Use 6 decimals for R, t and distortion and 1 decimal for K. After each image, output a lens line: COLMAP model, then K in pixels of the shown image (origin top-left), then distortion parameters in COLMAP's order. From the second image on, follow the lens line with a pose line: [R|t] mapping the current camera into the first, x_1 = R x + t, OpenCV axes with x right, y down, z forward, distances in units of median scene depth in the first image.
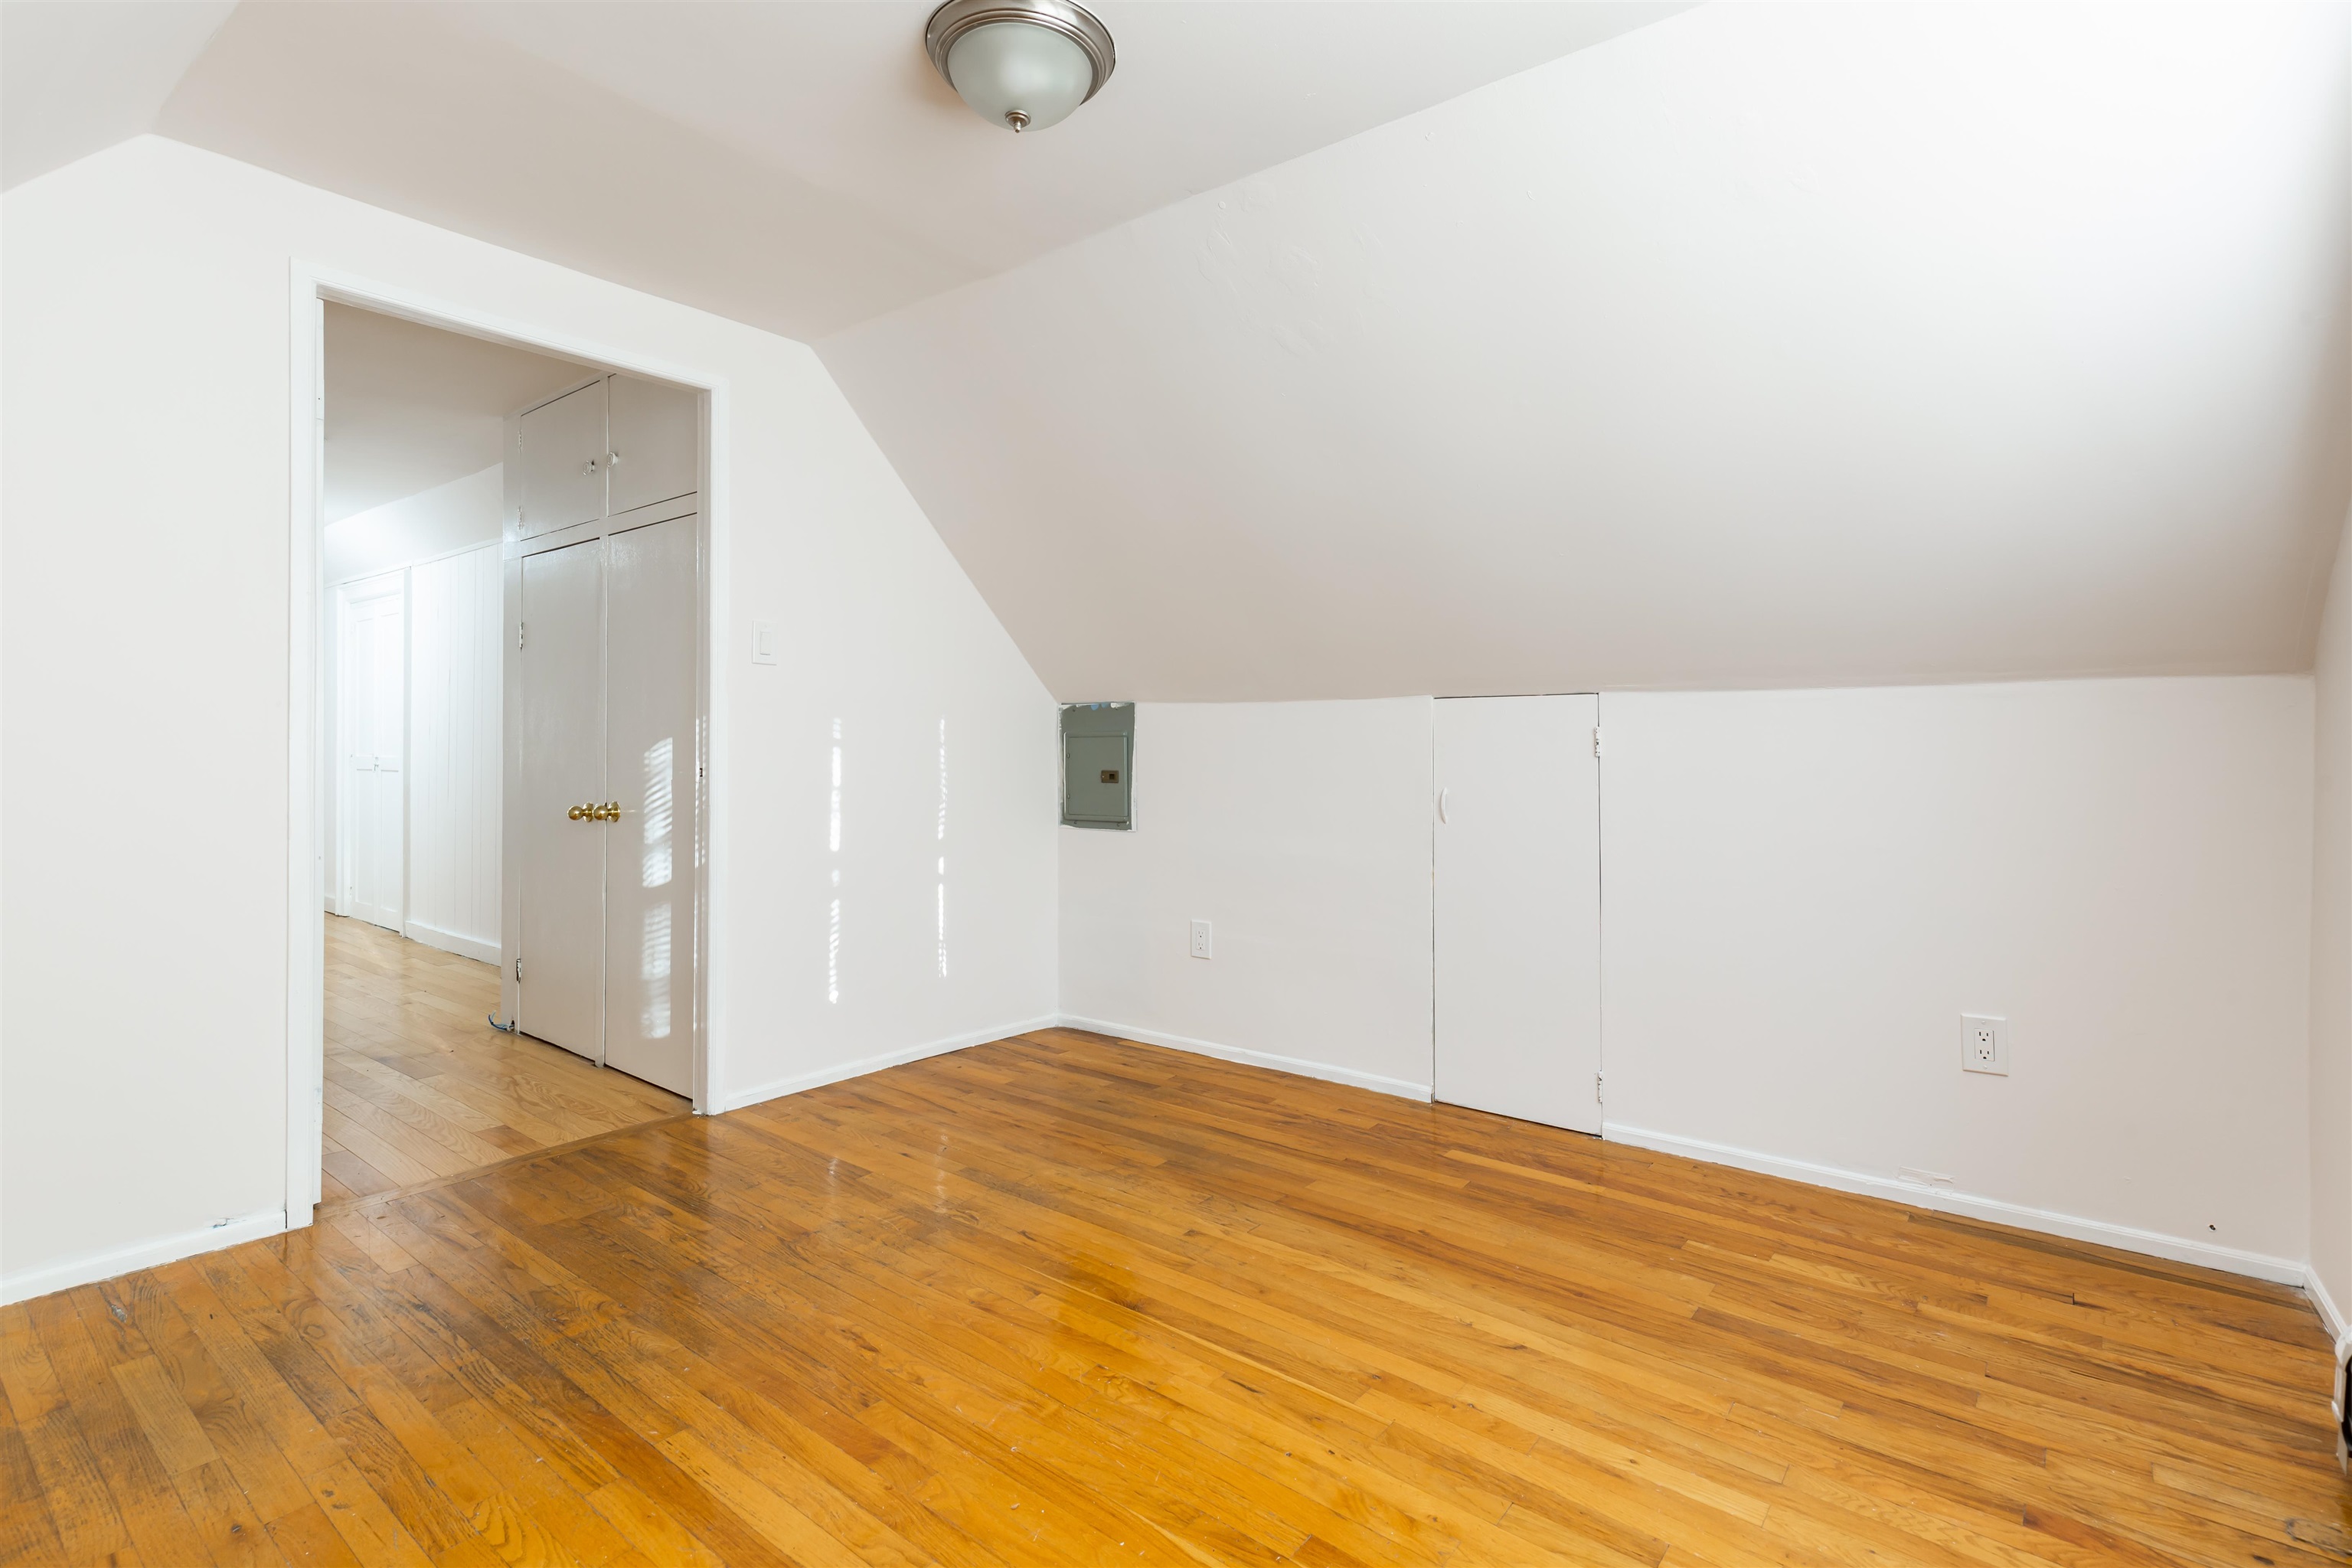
lens RADIAL K [[1154.8, 0, 1176.0], [0, 1154.8, 784.0], [0, 0, 1]] dist [0.000187, 0.000040]
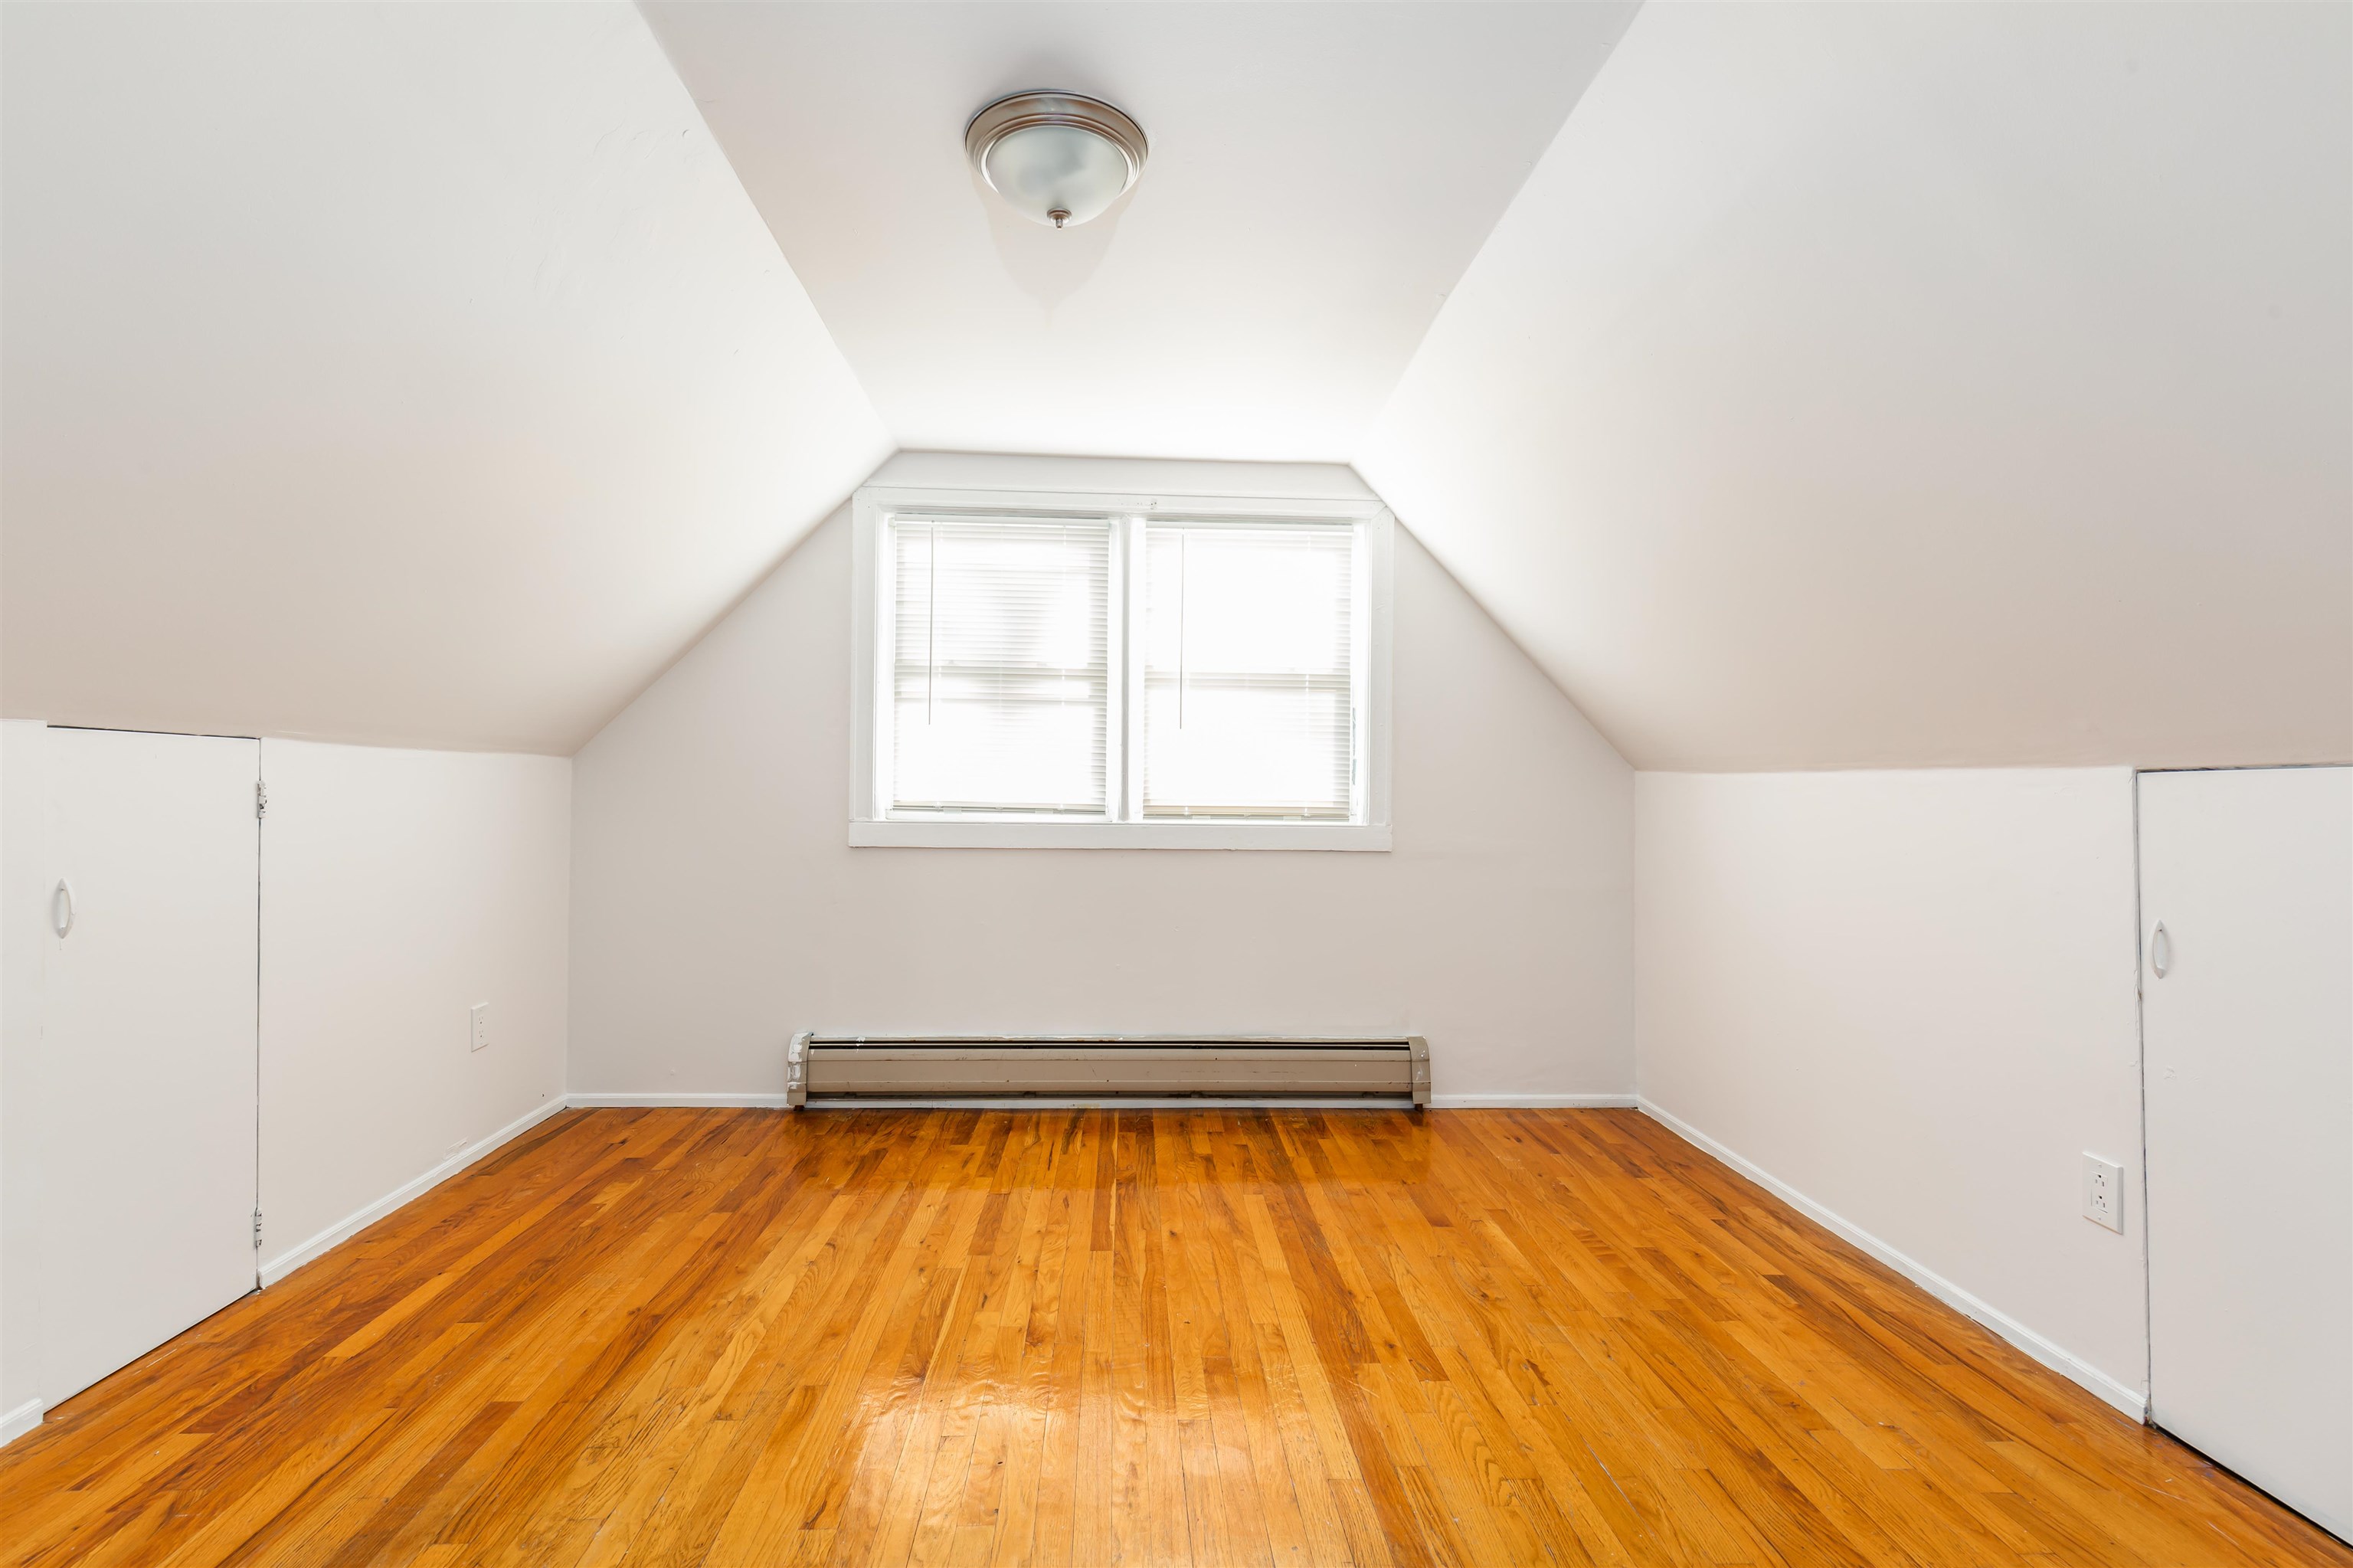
lens RADIAL K [[1056.1, 0, 1176.5], [0, 1056.1, 784.0], [0, 0, 1]] dist [0.000464, 0.000016]
pose [[-0.670587, -0.007476, 0.741793, -0.740765], [0.008273, 0.999812, 0.017555, -0.066265], [-0.741785, 0.017909, -0.670399, 1.239314]]
